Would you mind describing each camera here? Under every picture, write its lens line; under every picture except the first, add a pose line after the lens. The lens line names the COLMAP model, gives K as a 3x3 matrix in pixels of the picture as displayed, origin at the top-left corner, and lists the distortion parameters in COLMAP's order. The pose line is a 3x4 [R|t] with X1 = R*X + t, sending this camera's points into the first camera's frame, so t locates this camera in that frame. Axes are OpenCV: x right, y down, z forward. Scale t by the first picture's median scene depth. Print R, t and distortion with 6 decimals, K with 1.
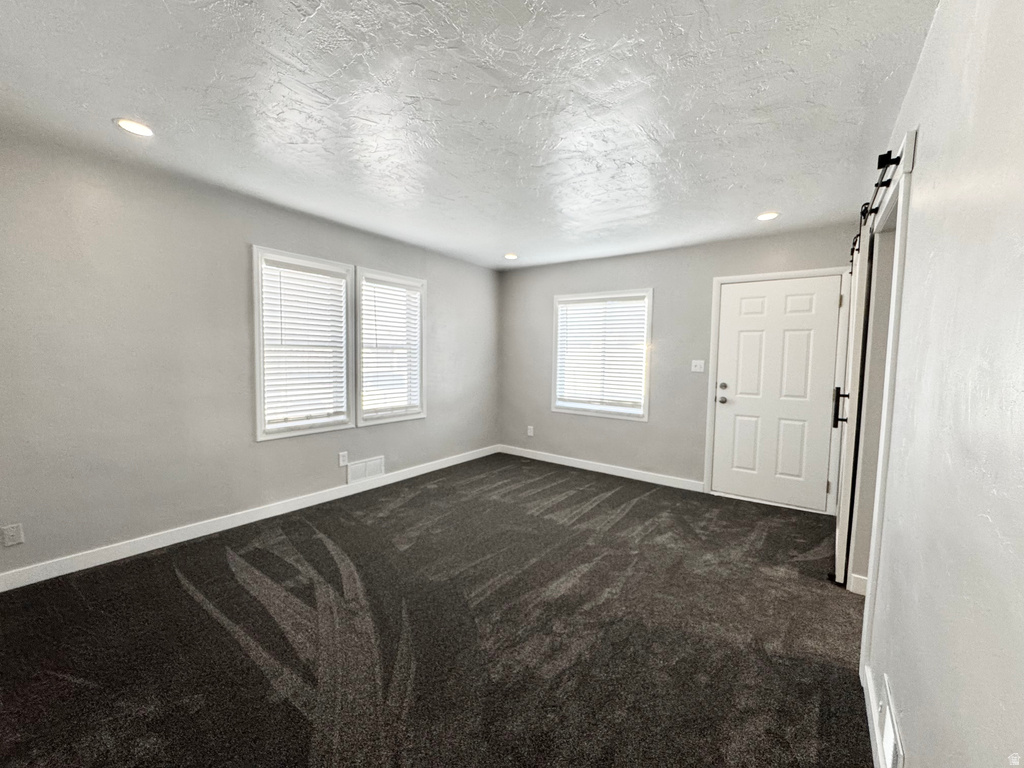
lens RADIAL K [[408.7, 0, 512.0], [0, 408.7, 384.0], [0, 0, 1]] dist [-0.002501, 0.000281]
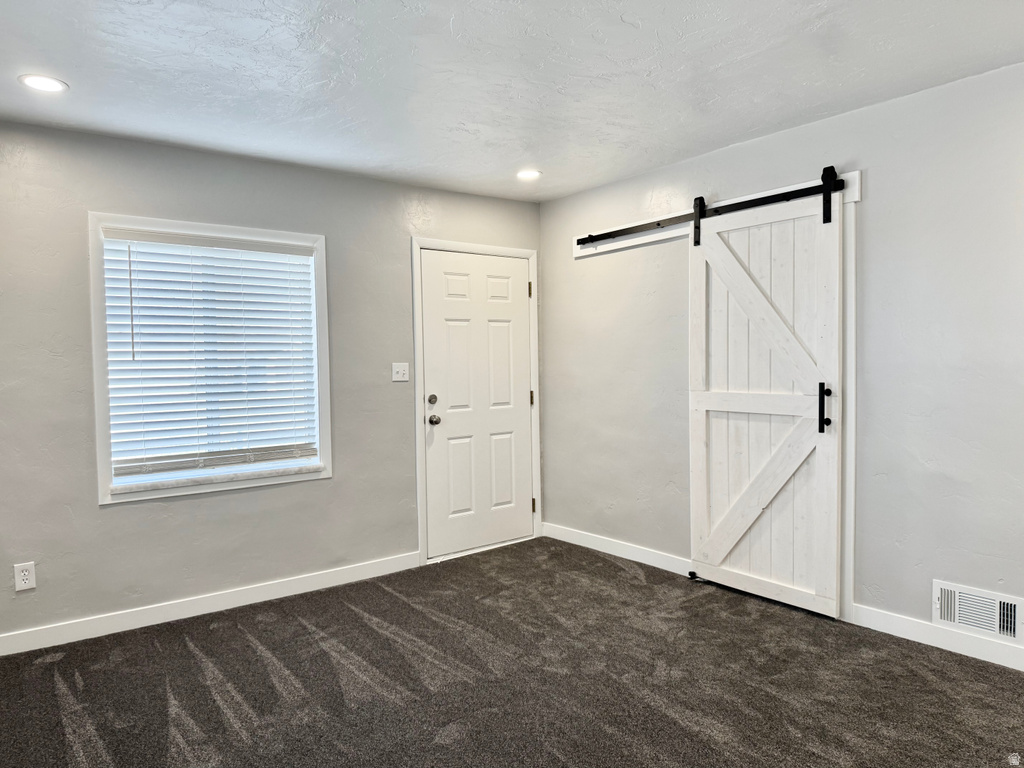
lens RADIAL K [[649.9, 0, 604.3], [0, 649.9, 385.5], [0, 0, 1]] dist [0.003518, 0.000234]
pose [[0.283192, -0.060921, 0.957126, -0.445712], [0.091245, 0.995165, 0.036345, -0.032443], [-0.954713, 0.077040, 0.287381, 0.431258]]
